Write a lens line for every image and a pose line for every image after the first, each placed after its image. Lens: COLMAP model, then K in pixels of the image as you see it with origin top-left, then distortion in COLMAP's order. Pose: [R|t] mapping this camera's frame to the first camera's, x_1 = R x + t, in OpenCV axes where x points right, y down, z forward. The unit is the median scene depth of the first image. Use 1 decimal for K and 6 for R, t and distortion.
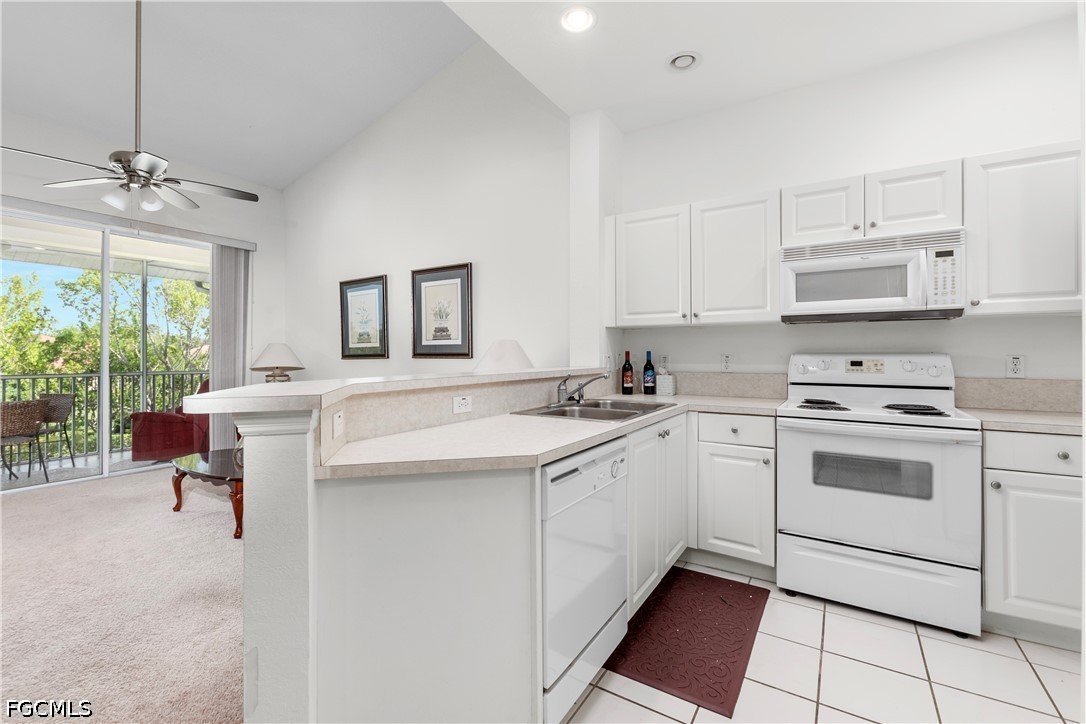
lens RADIAL K [[466.3, 0, 537.7], [0, 466.3, 351.0], [0, 0, 1]] dist [0.000904, 0.000199]
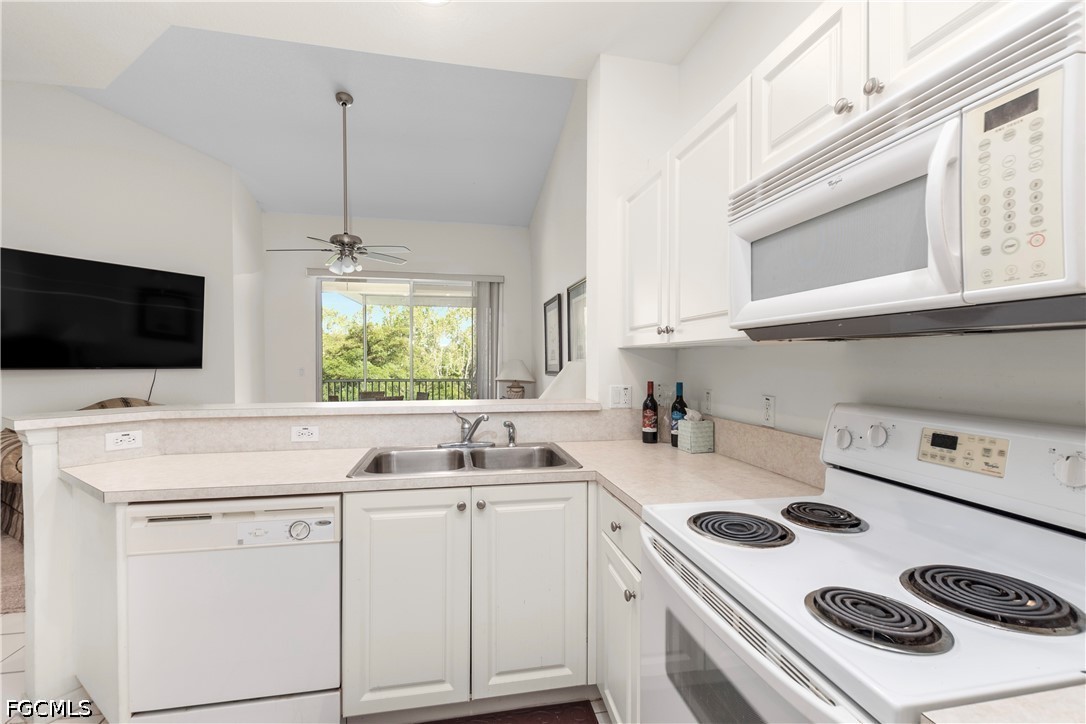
lens RADIAL K [[473.5, 0, 546.8], [0, 473.5, 365.9], [0, 0, 1]] dist [0.000904, -0.000036]
pose [[0.695121, 0.012602, -0.718782, 0.757947], [-0.000476, 0.999854, 0.017069, -0.044369], [0.718892, -0.011523, 0.695026, 0.495758]]
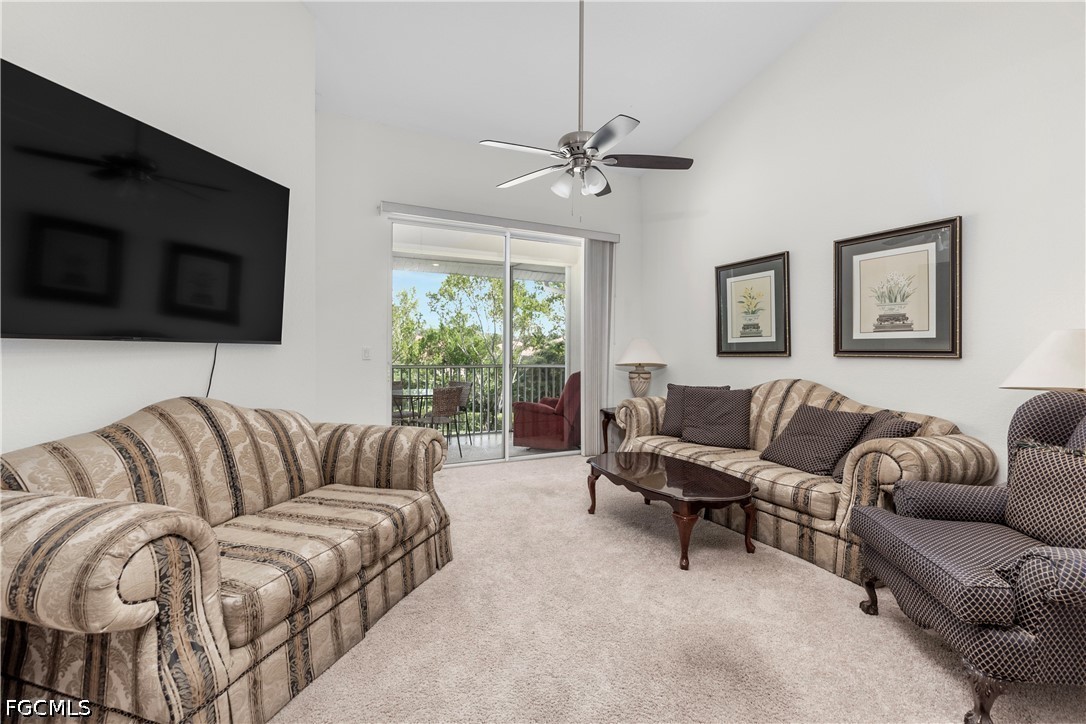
lens RADIAL K [[470.8, 0, 543.0], [0, 470.8, 350.6], [0, 0, 1]] dist [0.000352, -0.000277]
pose [[0.860863, 0.008922, -0.508758, -0.524885], [-0.005472, 0.999951, 0.008277, 0.003836], [0.508807, -0.004341, 0.860870, 0.175159]]
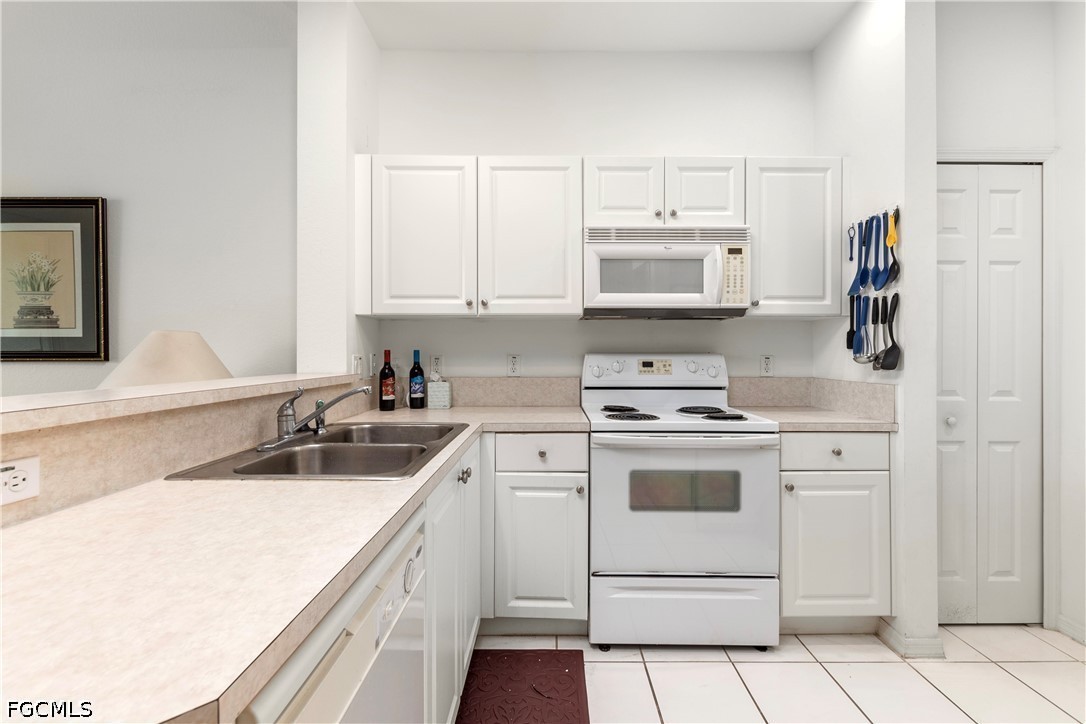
lens RADIAL K [[477.1, 0, 546.8], [0, 477.1, 352.8], [0, 0, 1]] dist [-0.001100, -0.000080]
pose [[0.842385, 0.001614, 0.538874, 0.005549], [-0.004137, 0.999985, 0.003472, 0.001601], [-0.538861, -0.005154, 0.842379, 0.319877]]
